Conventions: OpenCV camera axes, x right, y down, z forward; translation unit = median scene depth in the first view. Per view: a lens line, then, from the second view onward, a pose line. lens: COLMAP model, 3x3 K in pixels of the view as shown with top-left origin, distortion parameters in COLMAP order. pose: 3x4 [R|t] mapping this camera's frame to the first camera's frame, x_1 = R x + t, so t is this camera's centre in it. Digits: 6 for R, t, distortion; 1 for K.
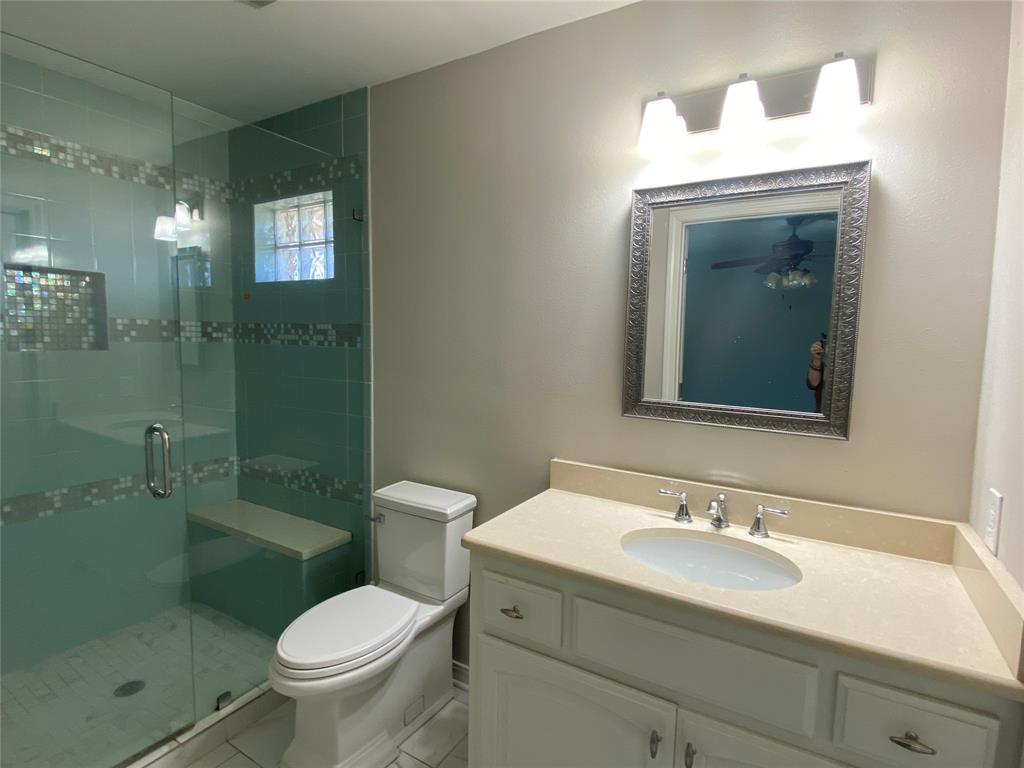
lens RADIAL K [[519.1, 0, 514.2], [0, 519.1, 386.0], [0, 0, 1]] dist [0.003832, -0.007856]
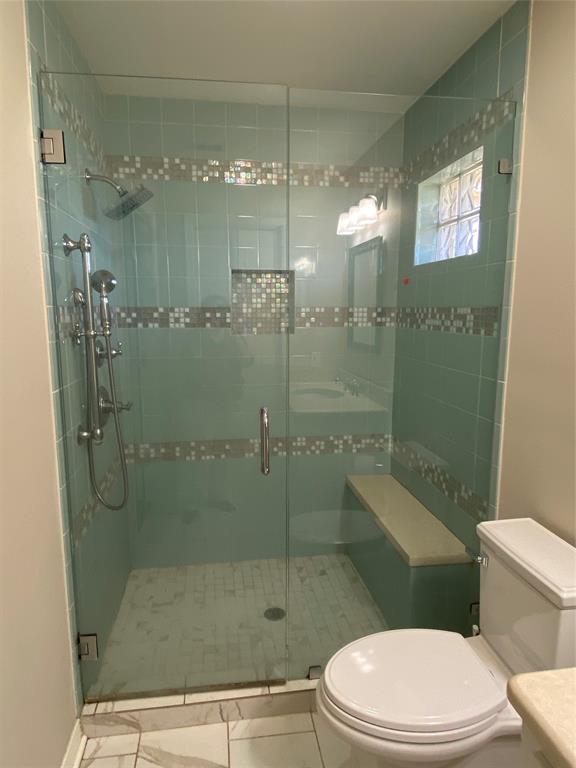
lens RADIAL K [[473.9, 0, 282.3], [0, 473.9, 386.0], [0, 0, 1]] dist [0.019761, -0.028458]
pose [[0.635326, 0.104001, -0.765209, 0.059537], [-0.055388, 0.994475, 0.089174, -0.042744], [0.770256, -0.014271, 0.637576, 0.254349]]
